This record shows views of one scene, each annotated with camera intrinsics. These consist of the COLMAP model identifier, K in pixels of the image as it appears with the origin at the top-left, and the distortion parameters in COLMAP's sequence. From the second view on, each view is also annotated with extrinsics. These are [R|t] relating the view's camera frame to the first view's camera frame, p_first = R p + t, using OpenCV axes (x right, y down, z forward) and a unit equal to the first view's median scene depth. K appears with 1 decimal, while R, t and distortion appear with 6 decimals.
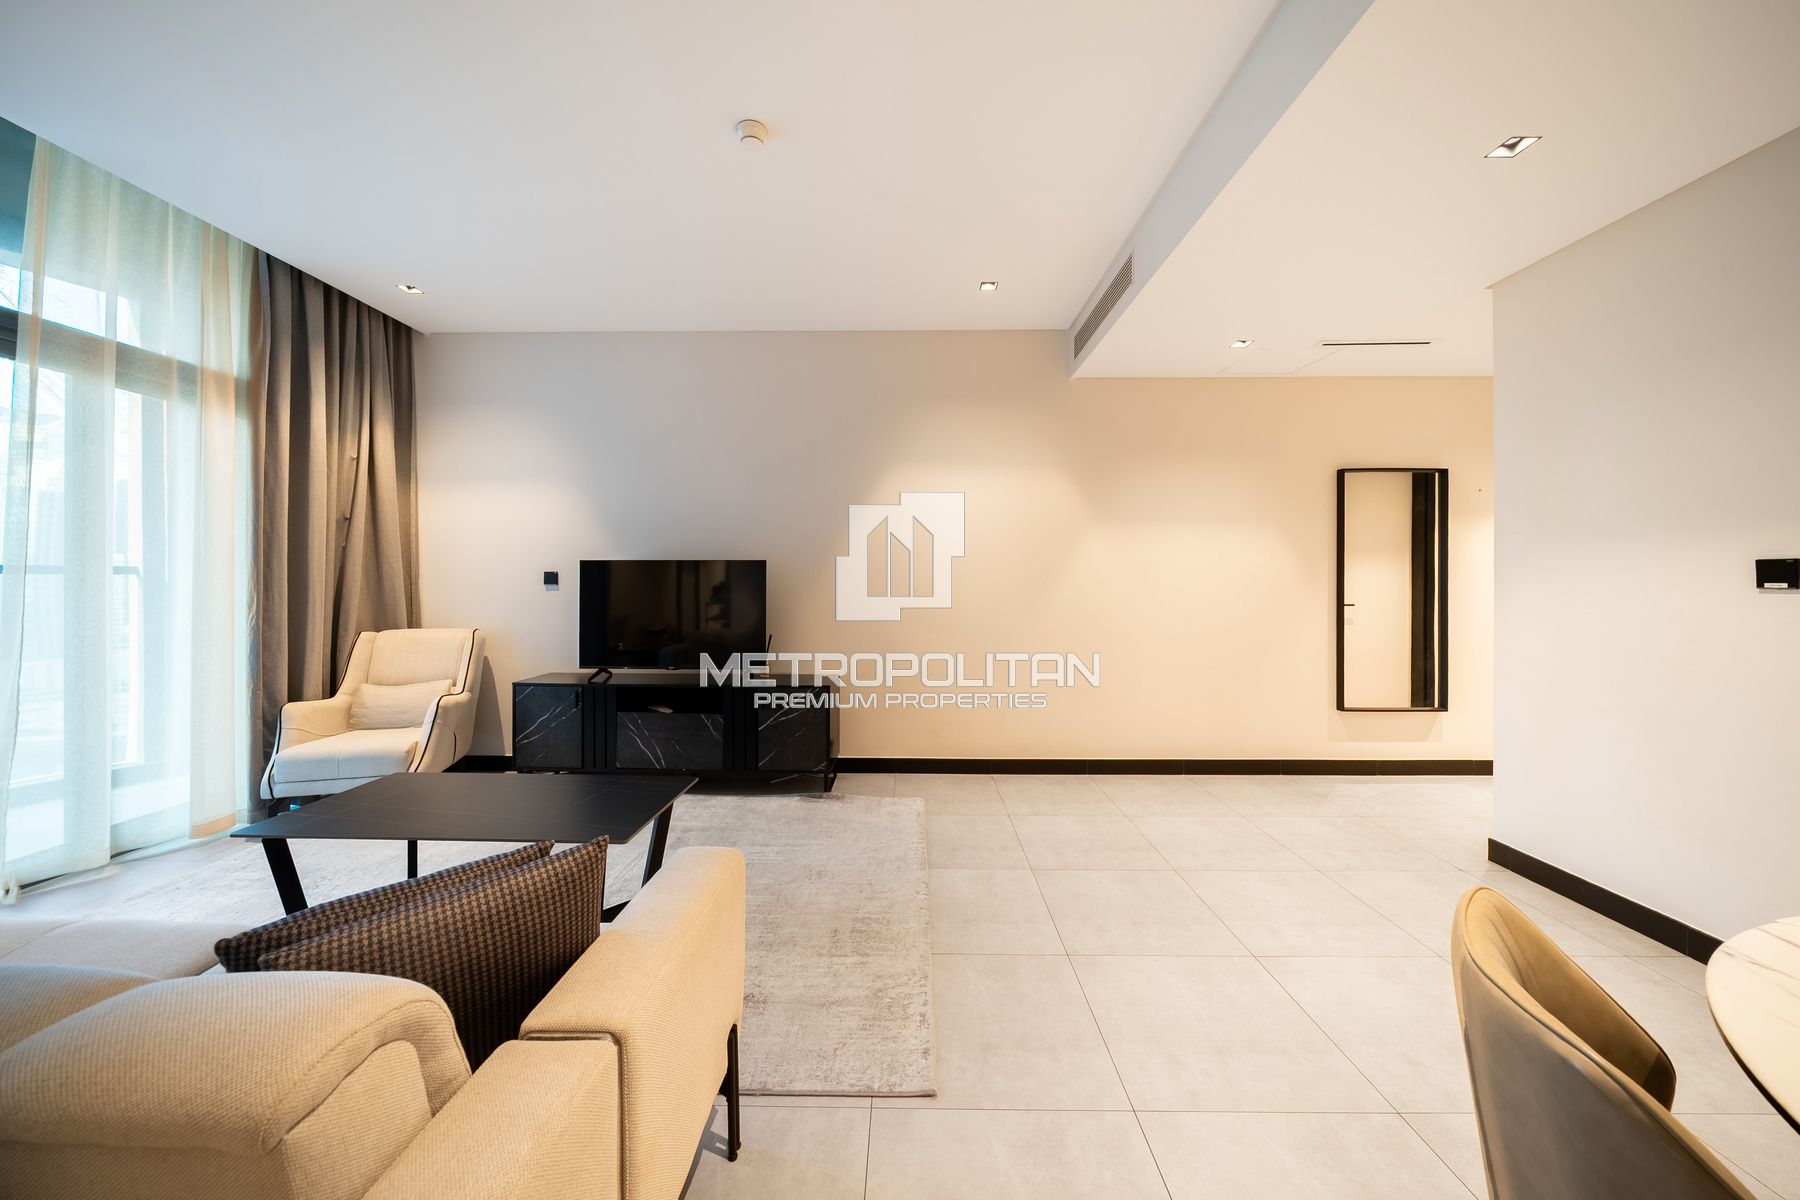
lens RADIAL K [[624.4, 0, 903.2], [0, 624.4, 583.5], [0, 0, 1]] dist [-0.000427, -0.000047]
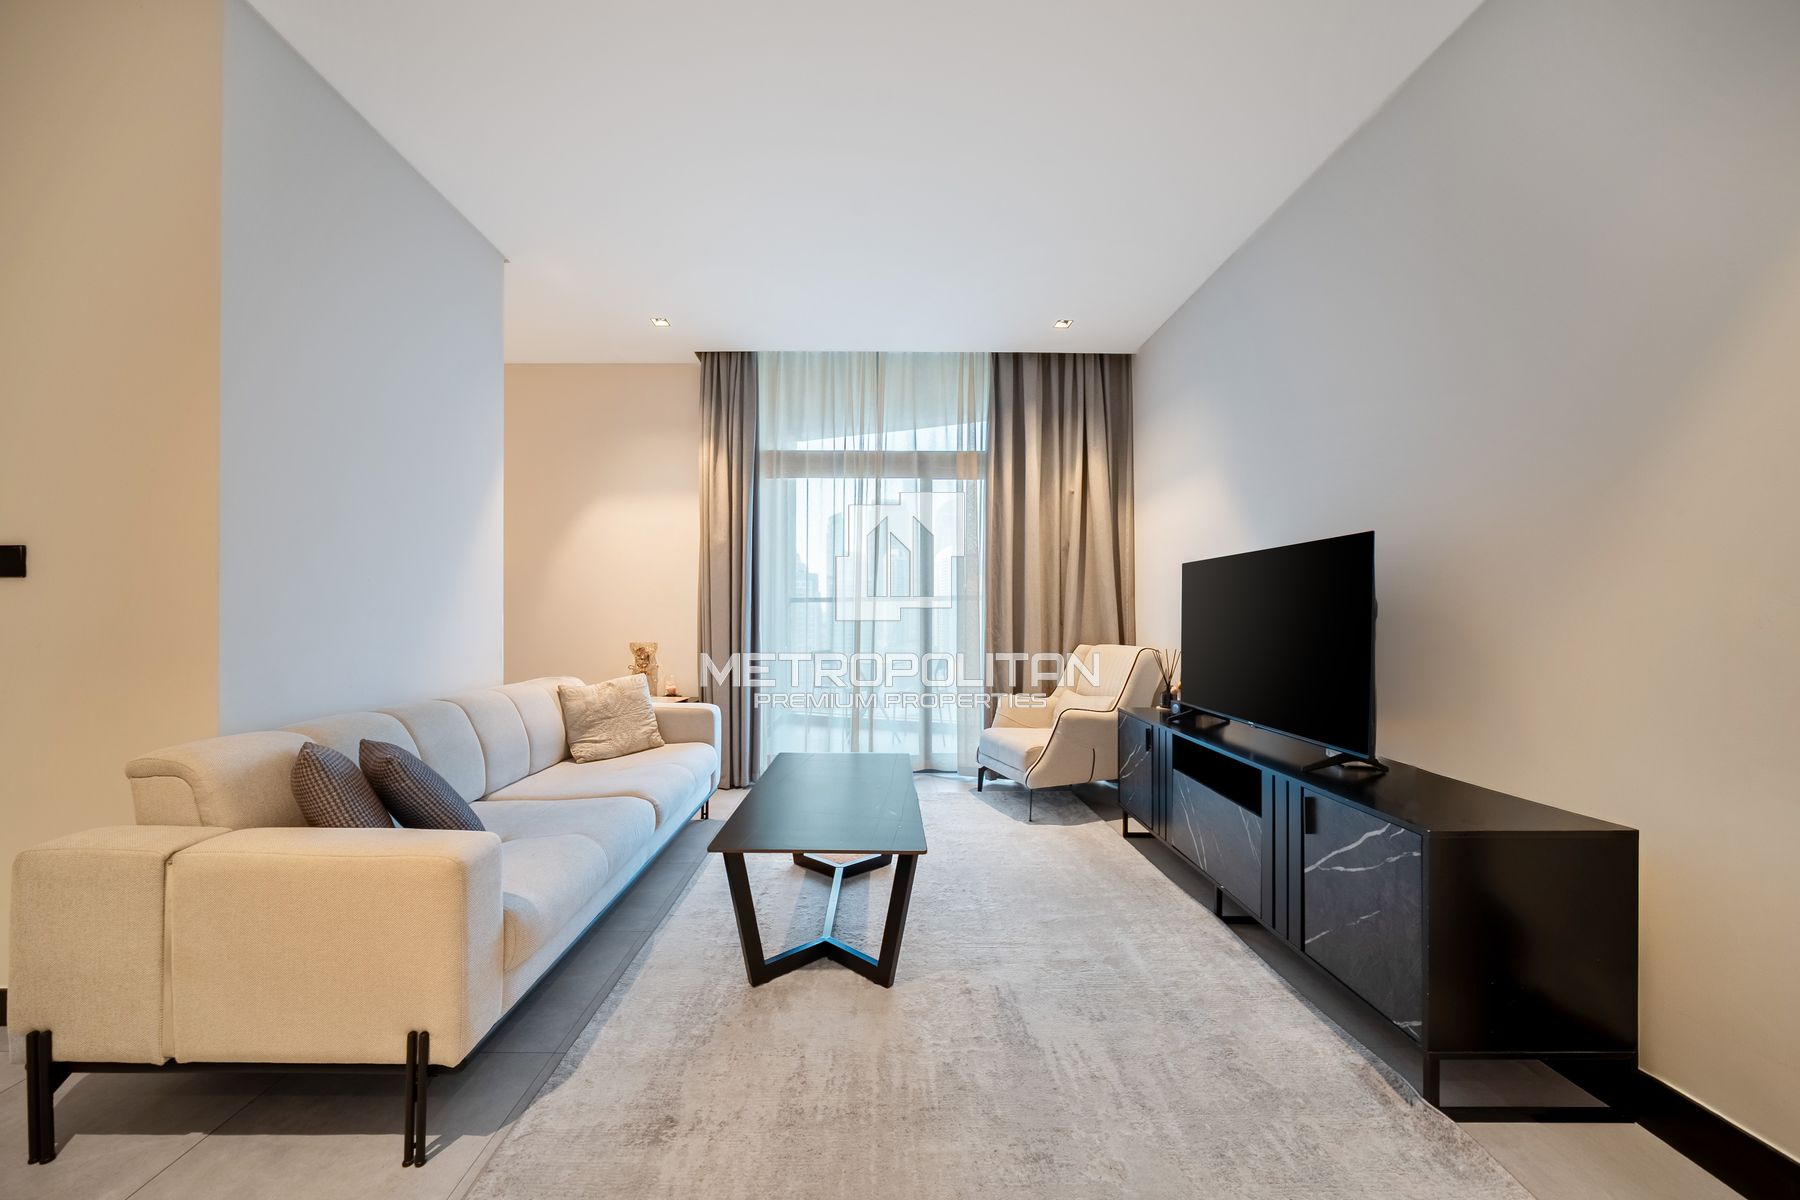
lens RADIAL K [[621.4, 0, 876.6], [0, 621.4, 615.9], [0, 0, 1]] dist [-0.001862, -0.000152]
pose [[0.017747, -0.001983, -0.999841, 0.262388], [-0.002776, 0.999994, -0.002033, 0.031164], [0.999839, 0.002812, 0.017741, 0.646570]]
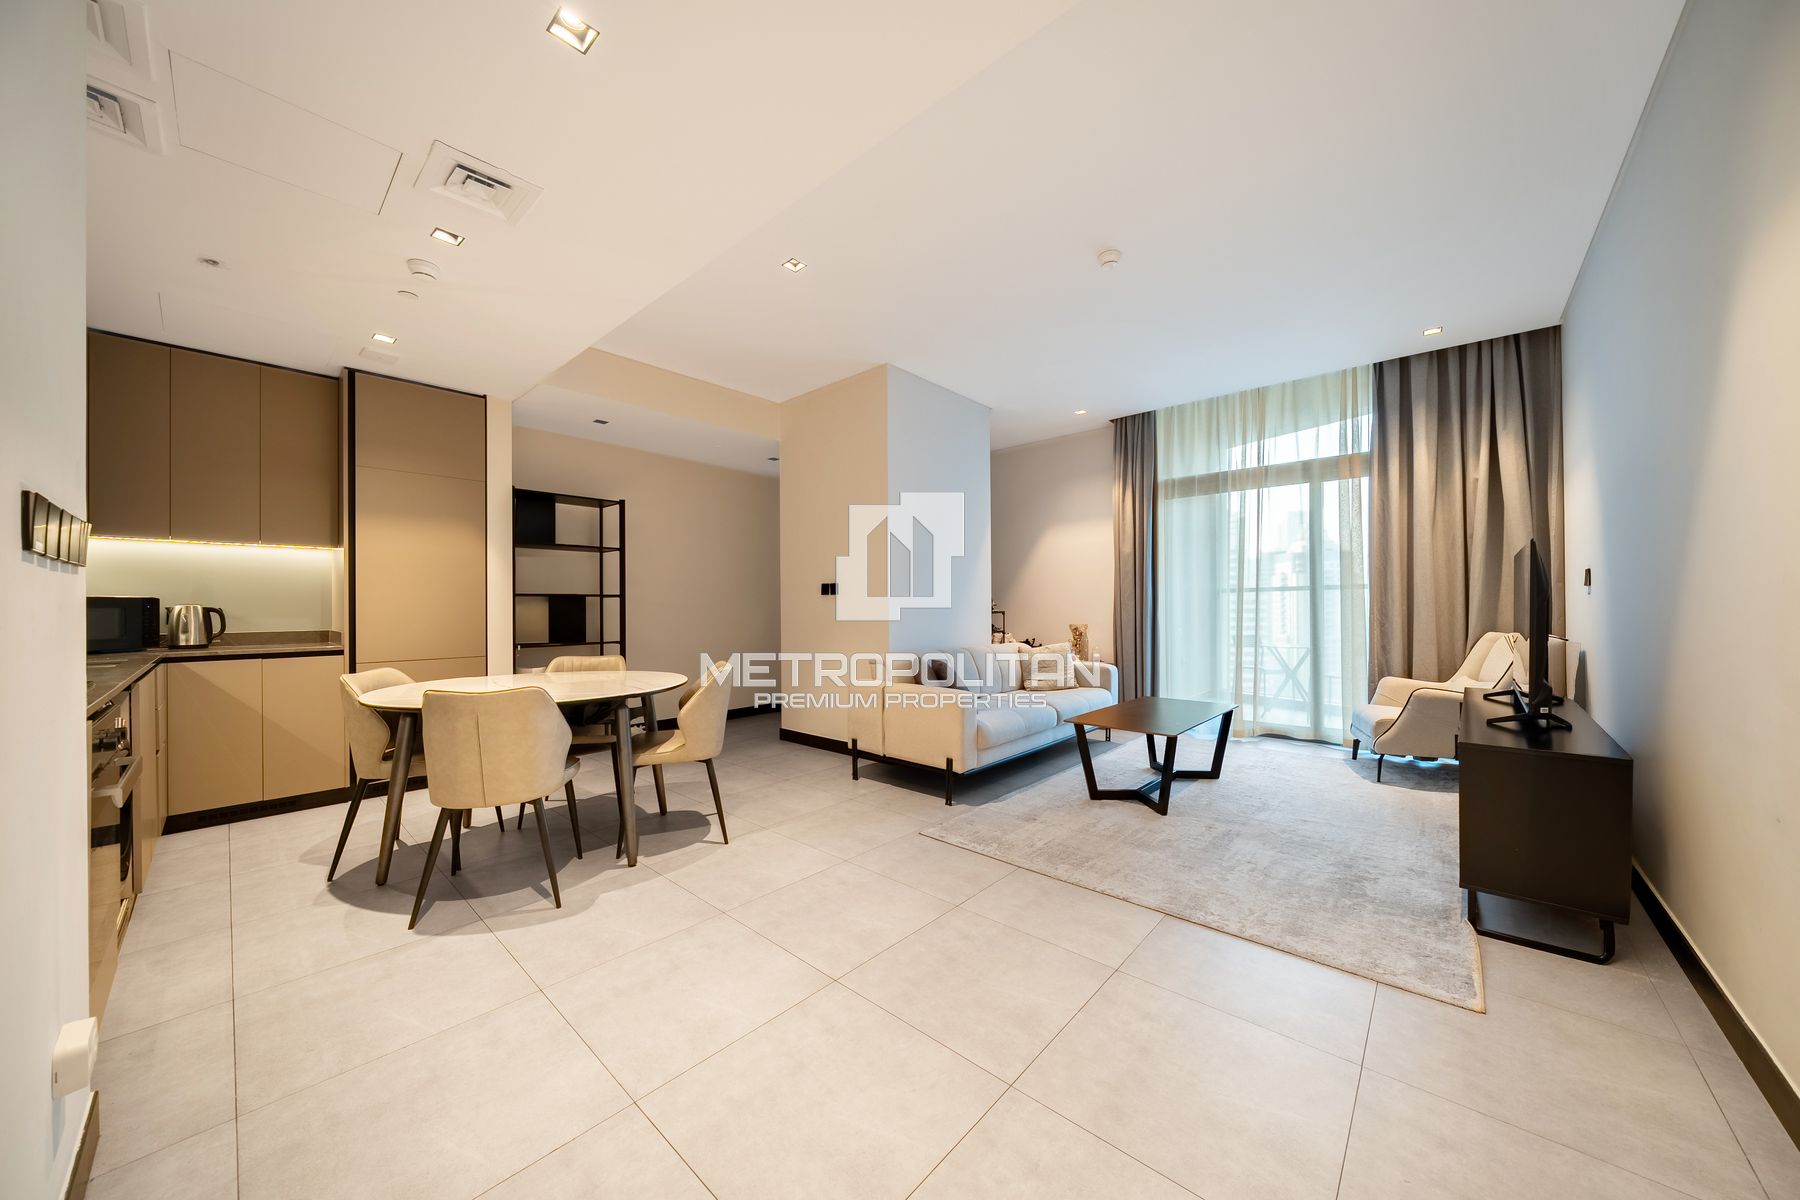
lens RADIAL K [[613.2, 0, 901.6], [0, 613.2, 607.7], [0, 0, 1]] dist [0.000746, 0.000092]
pose [[-0.655943, 0.005417, -0.754791, 0.691888], [0.004096, 0.999985, 0.003617, 0.027131], [0.754799, -0.000720, -0.655956, 0.977458]]
